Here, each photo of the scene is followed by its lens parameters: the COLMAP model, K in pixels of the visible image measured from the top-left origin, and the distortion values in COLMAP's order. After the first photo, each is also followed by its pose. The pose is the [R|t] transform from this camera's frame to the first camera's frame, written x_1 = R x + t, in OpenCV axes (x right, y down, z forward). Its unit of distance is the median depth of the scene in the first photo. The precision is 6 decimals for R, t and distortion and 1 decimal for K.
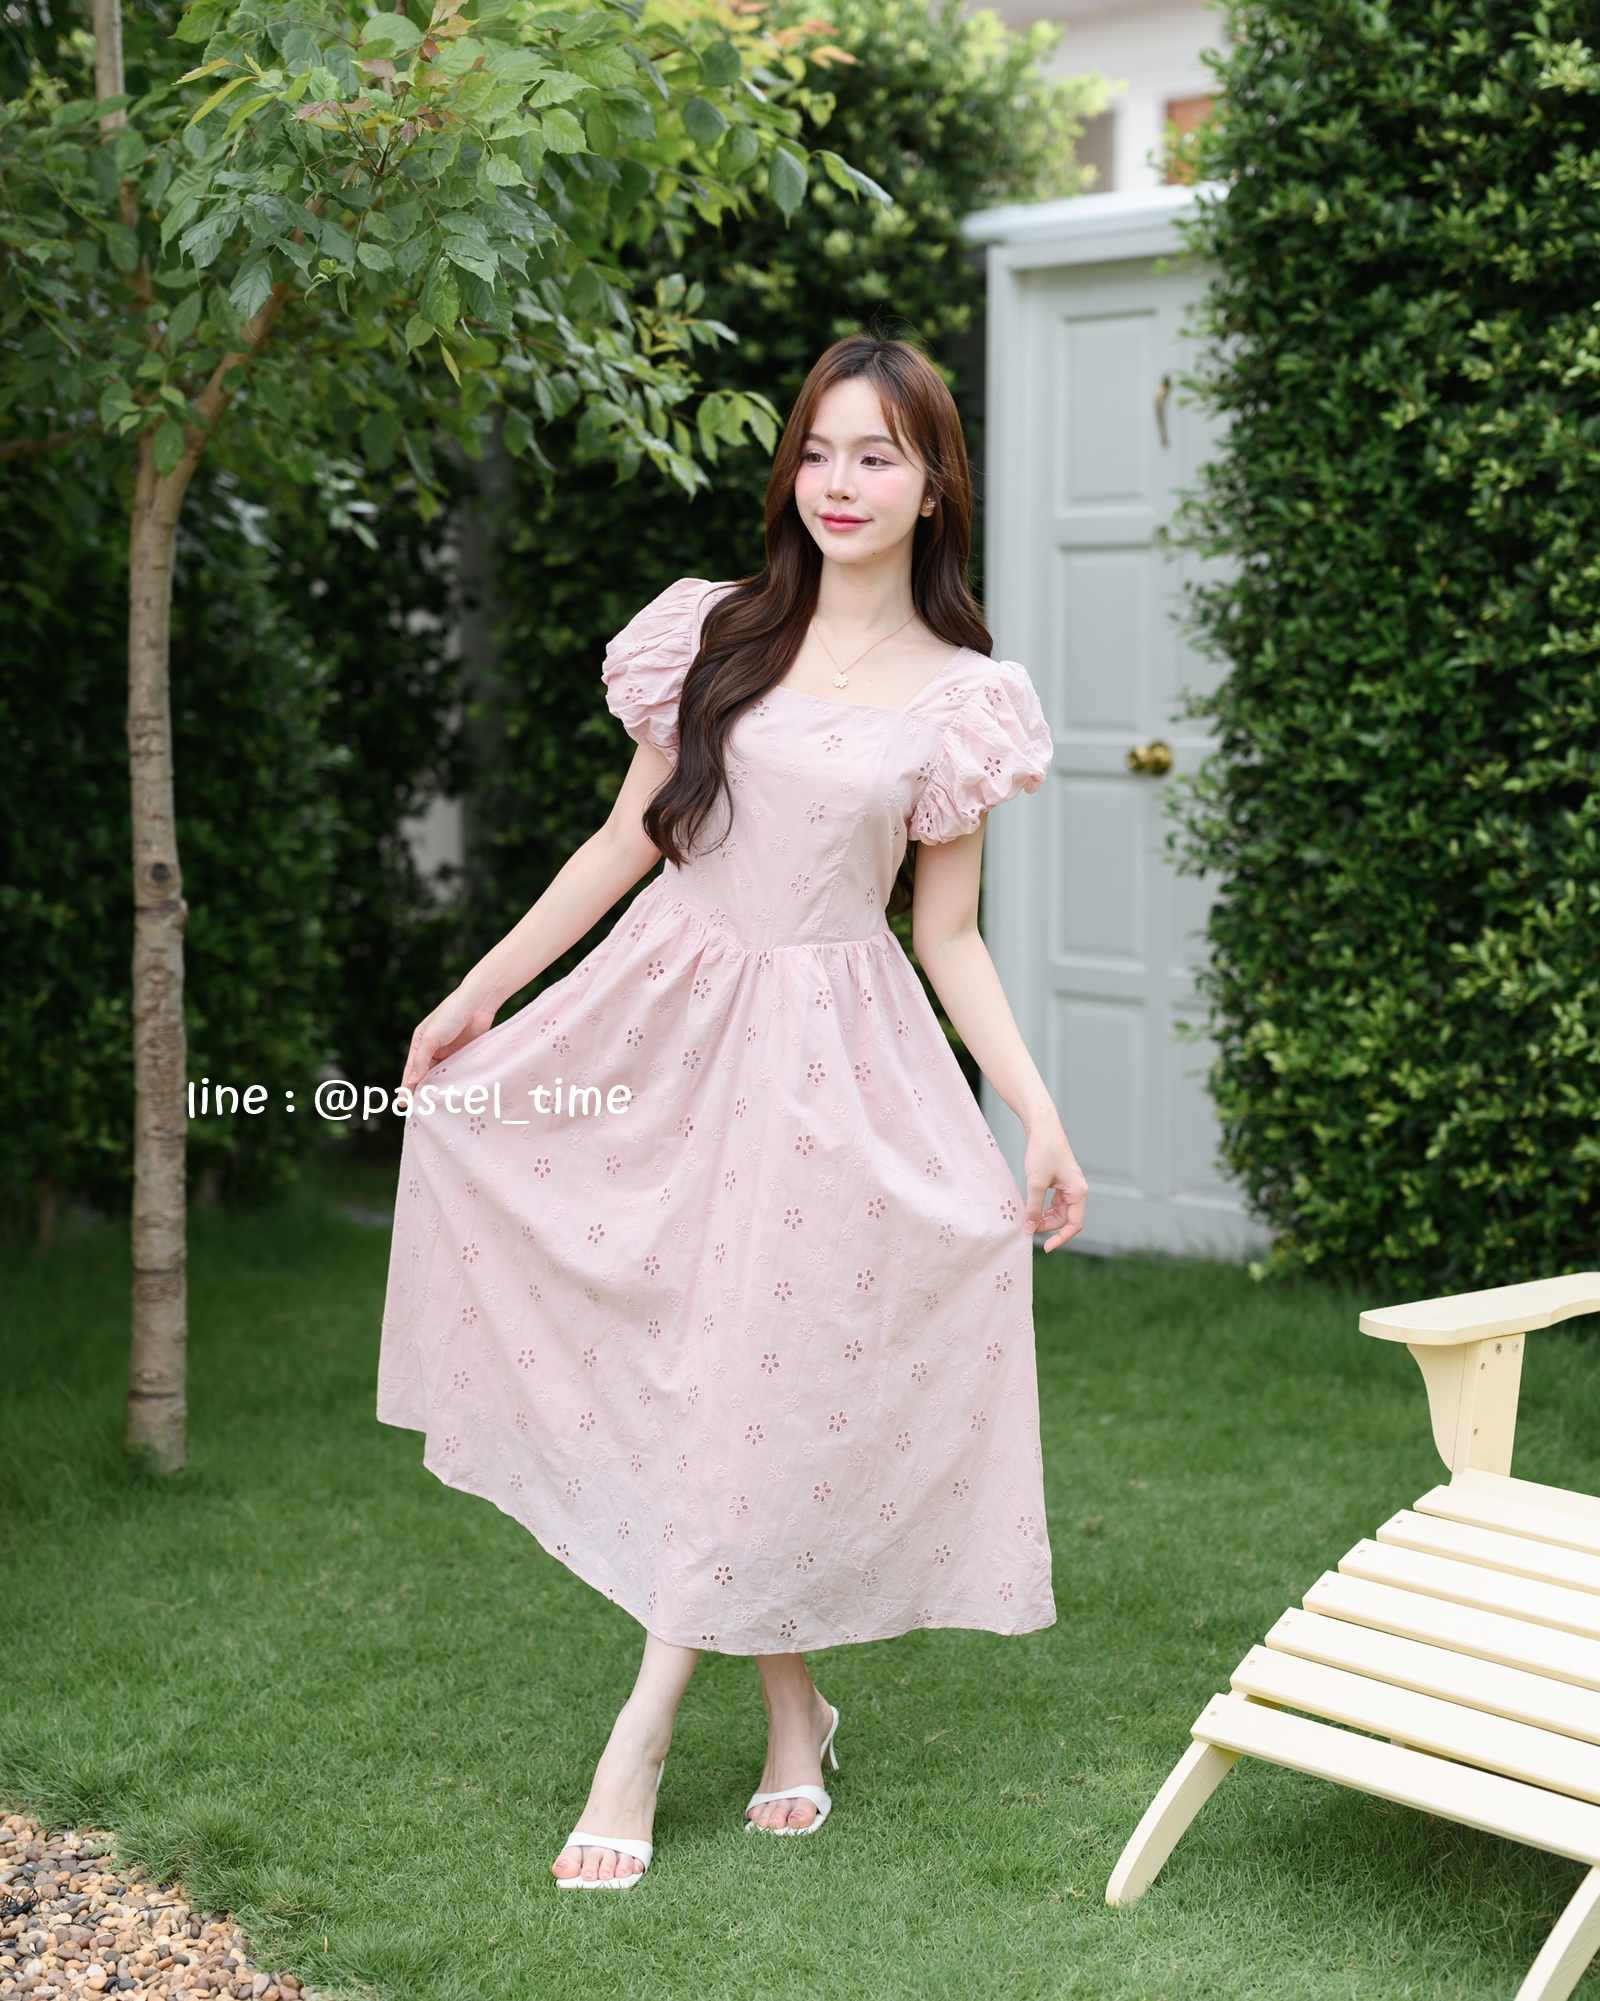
lens RADIAL K [[3377.1, 0, 831.3], [0, 3377.1, 1010.8], [0, 0, 1]] dist [0.072585, 0.000000]
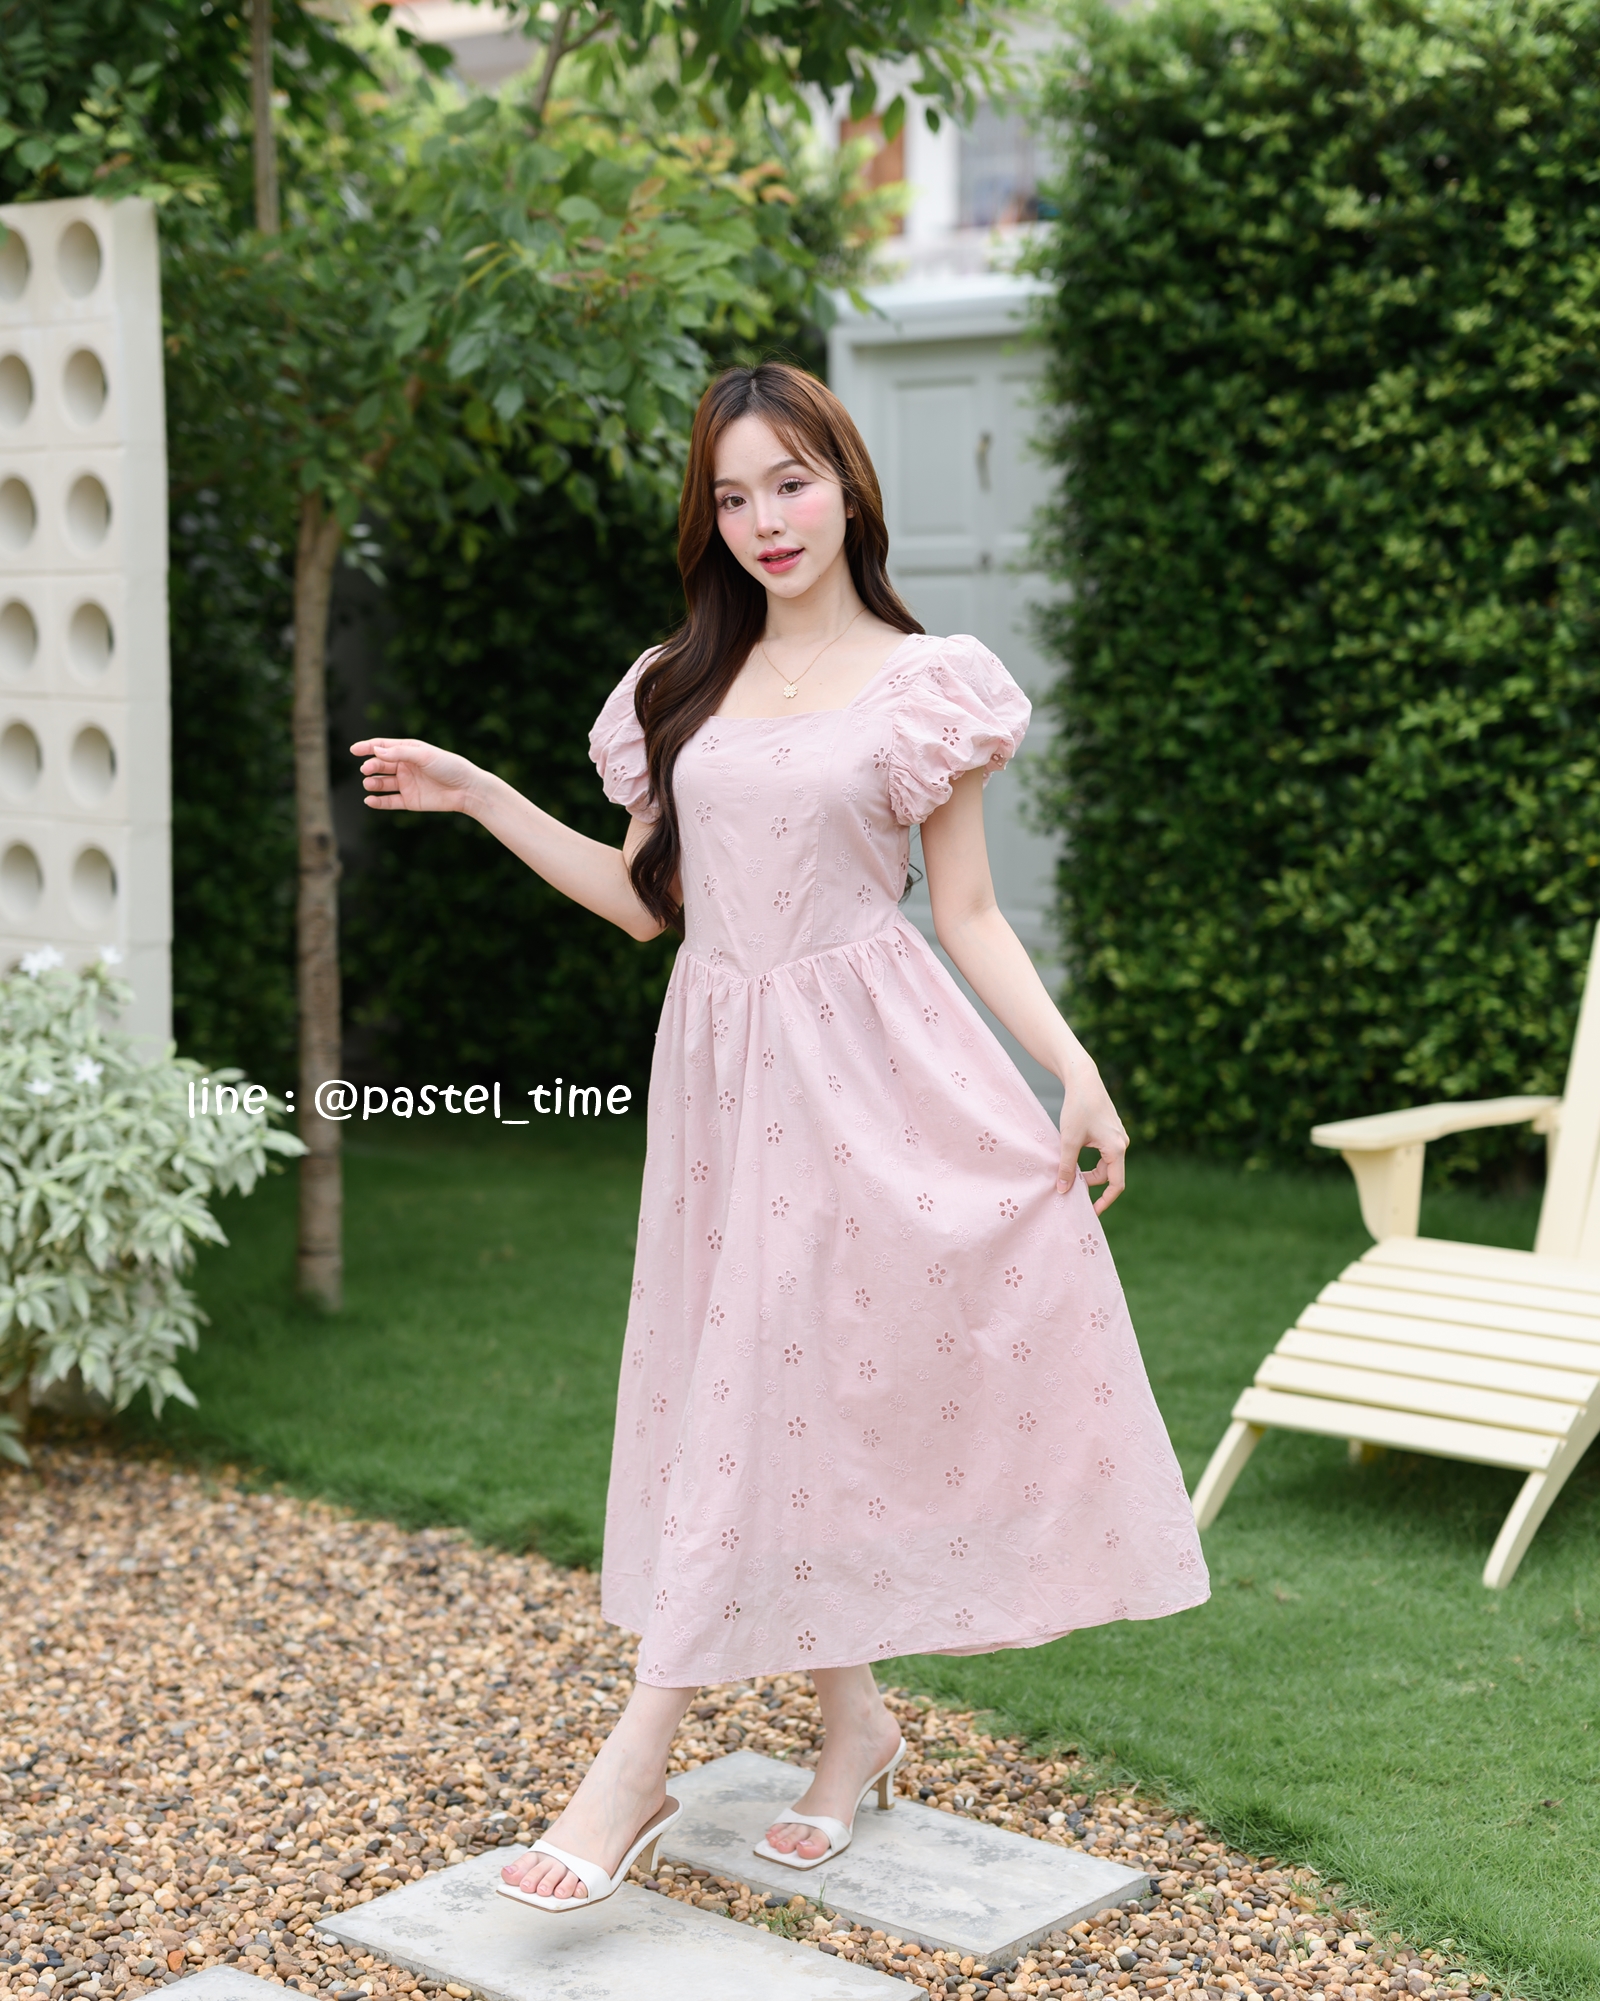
lens RADIAL K [[3377.1, 0, 819.9], [0, 3377.1, 1008.8], [0, 0, 1]] dist [0.072585, 0.000000]
pose [[0.988896, -0.026211, 0.146282, -0.172429], [0.026250, 0.999654, 0.001666, 0.021889], [-0.146275, 0.002193, 0.989242, -0.246859]]
